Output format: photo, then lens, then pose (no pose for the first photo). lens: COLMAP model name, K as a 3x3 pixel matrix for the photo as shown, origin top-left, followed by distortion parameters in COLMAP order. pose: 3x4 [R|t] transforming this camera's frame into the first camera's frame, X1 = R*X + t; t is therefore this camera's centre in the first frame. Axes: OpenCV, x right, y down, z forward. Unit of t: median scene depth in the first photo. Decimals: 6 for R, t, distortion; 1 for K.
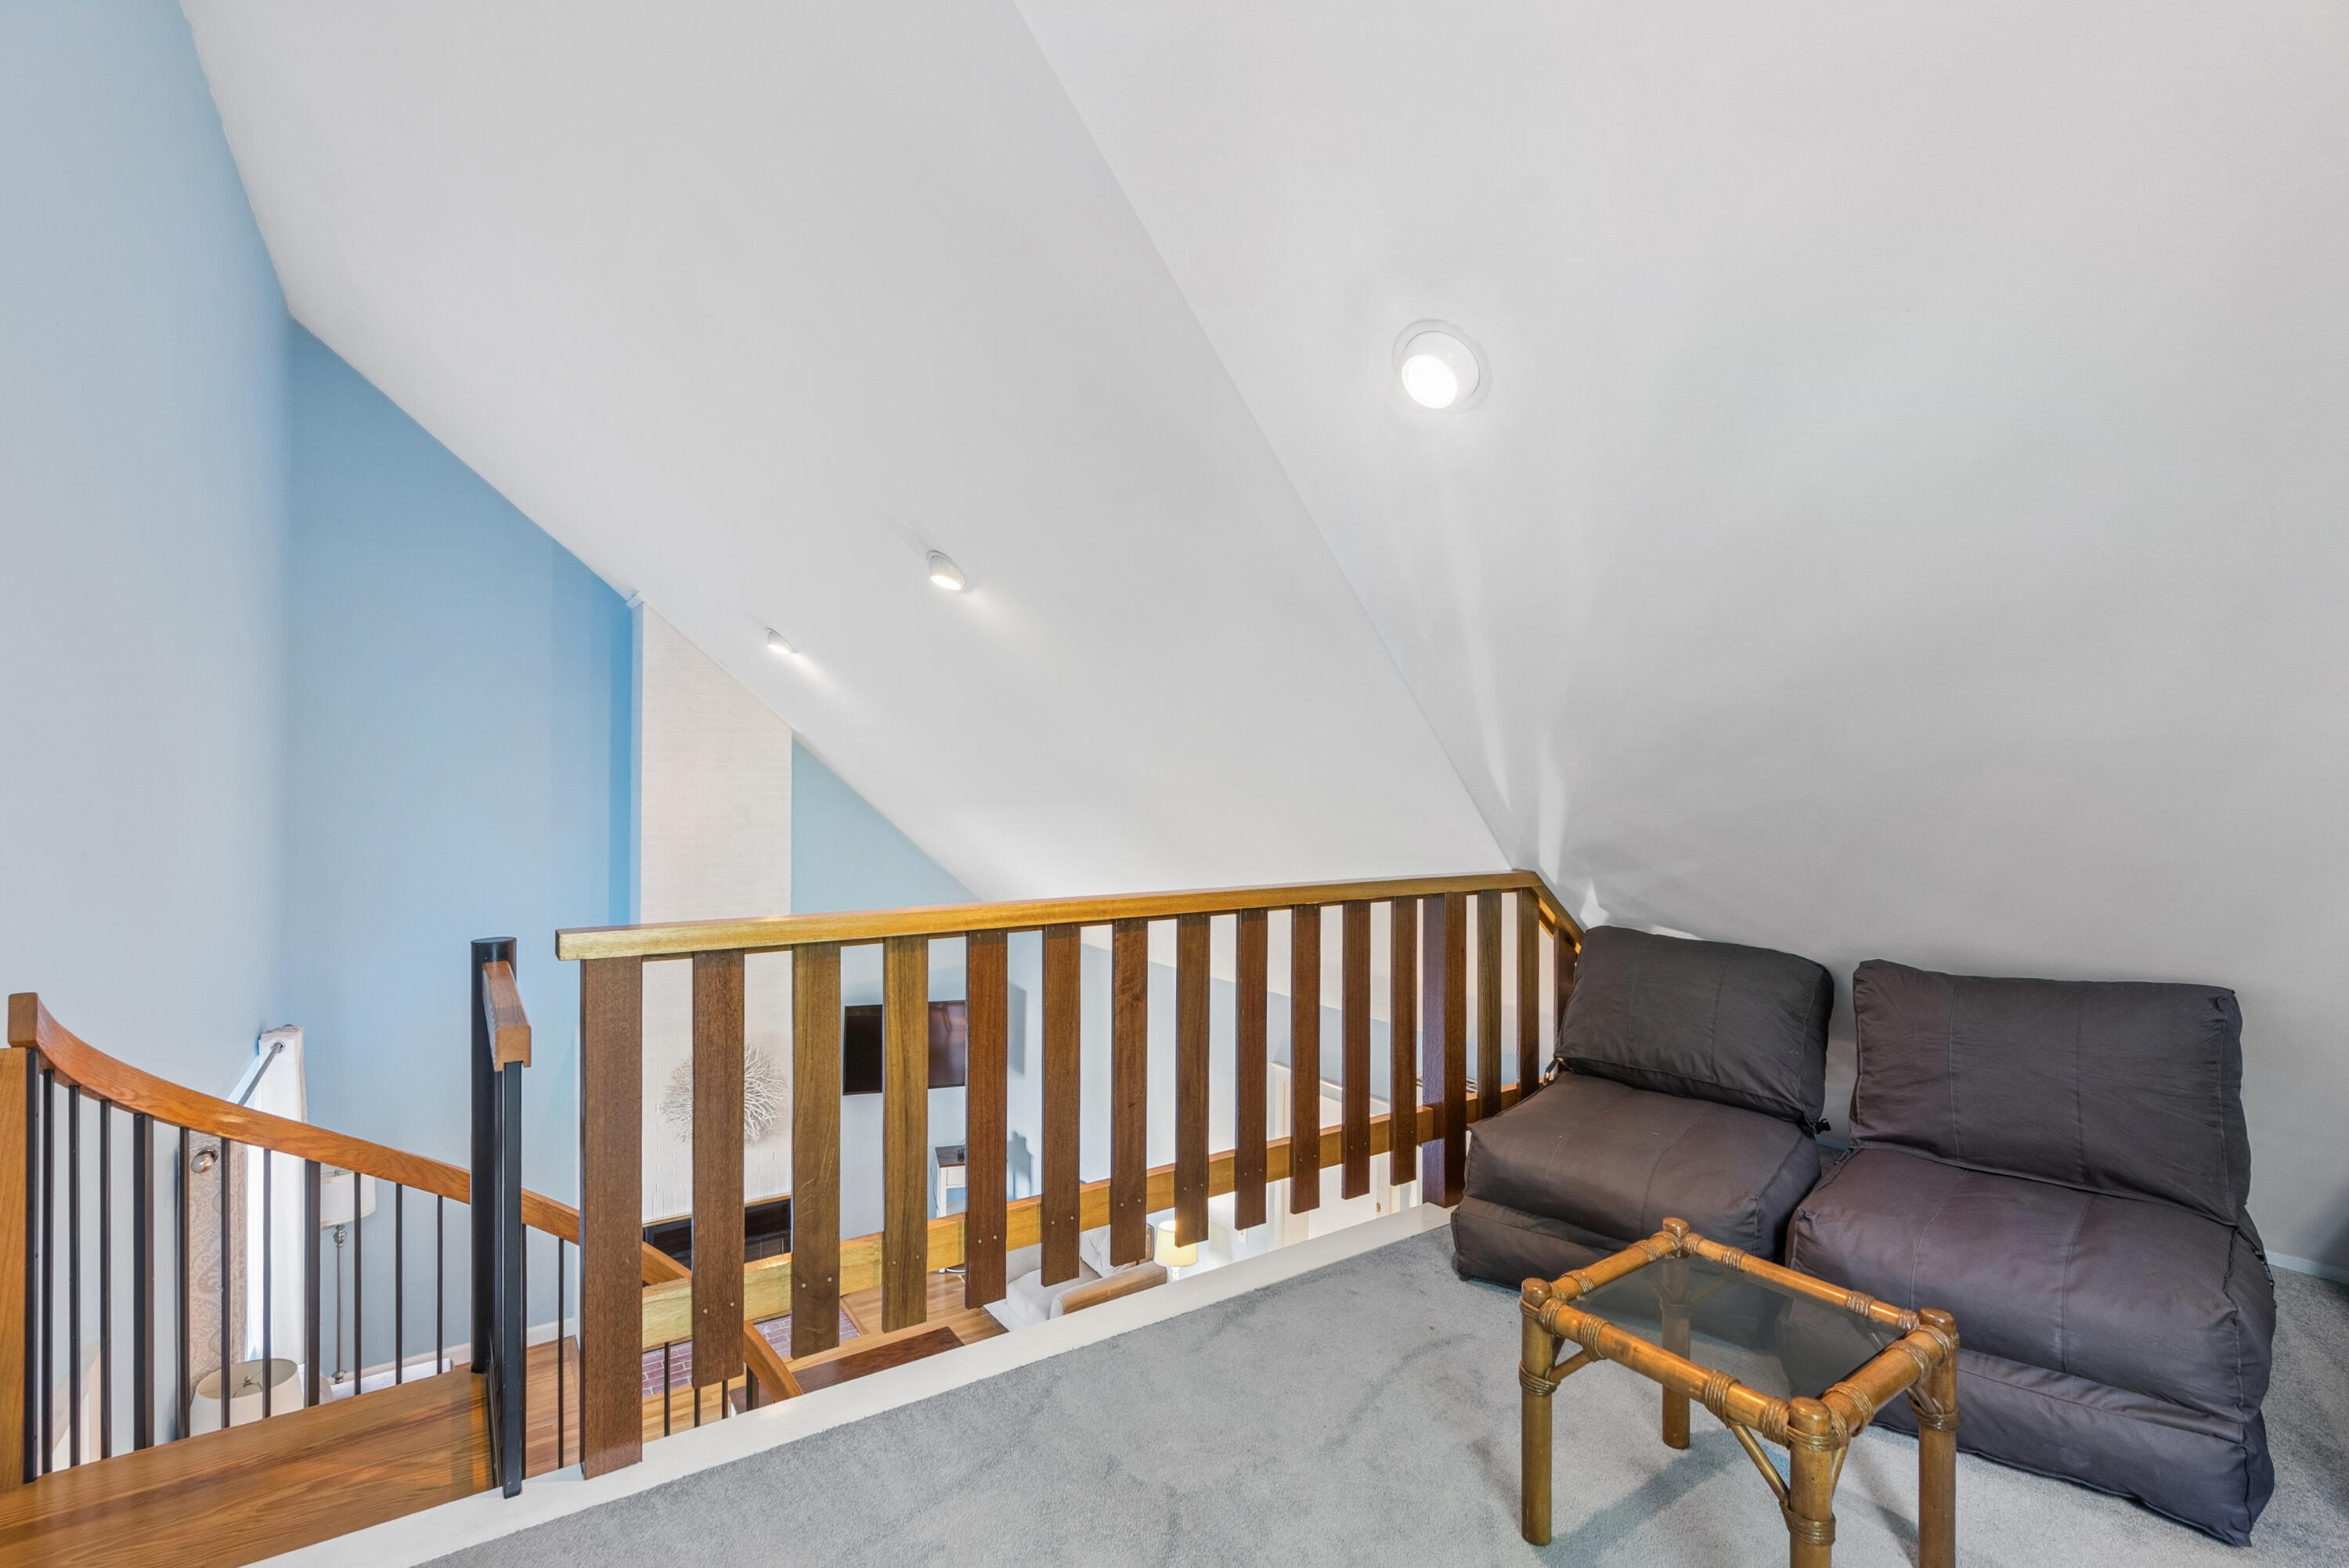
lens RADIAL K [[1076.3, 0, 1175.3], [0, 1076.3, 786.7], [0, 0, 1]] dist [-0.008106, 0.003188]
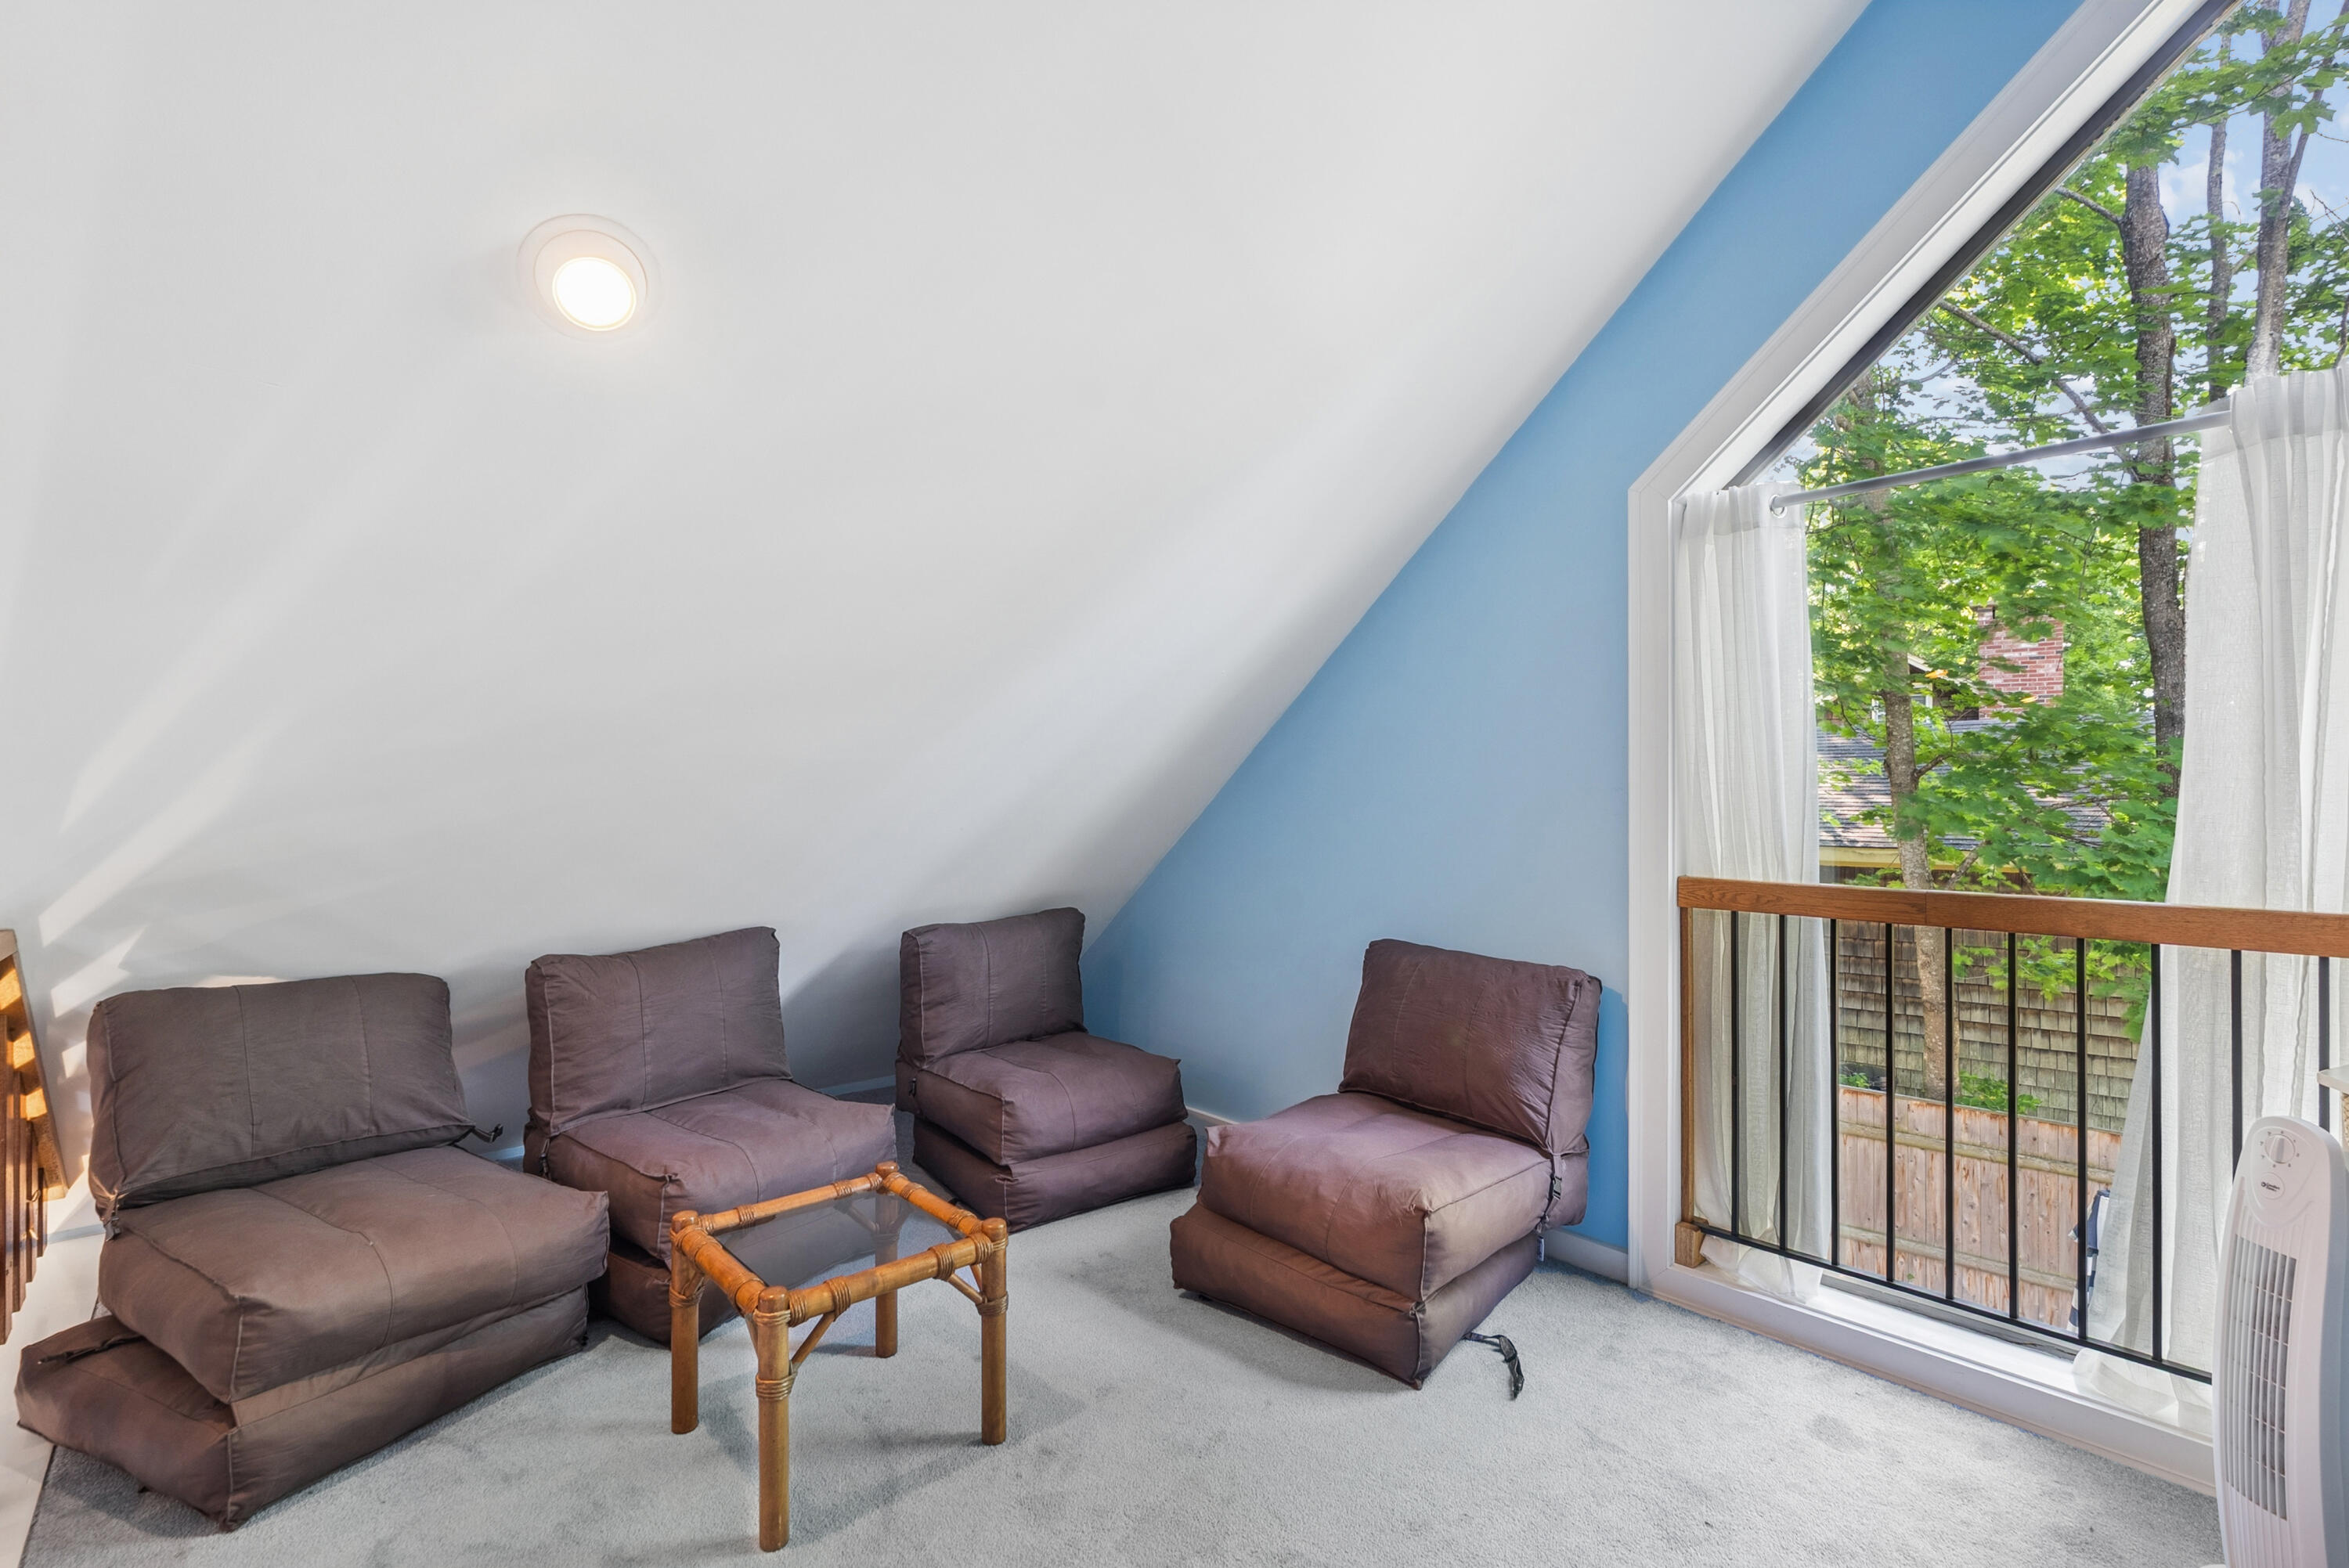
lens RADIAL K [[1076.3, 0, 1175.0], [0, 1076.3, 784.9], [0, 0, 1]] dist [-0.008106, 0.003188]
pose [[-0.106193, -0.002613, 0.994342, -0.437949], [0.002196, 0.999993, 0.002862, -0.008825], [-0.994343, 0.002487, -0.106187, 0.456220]]
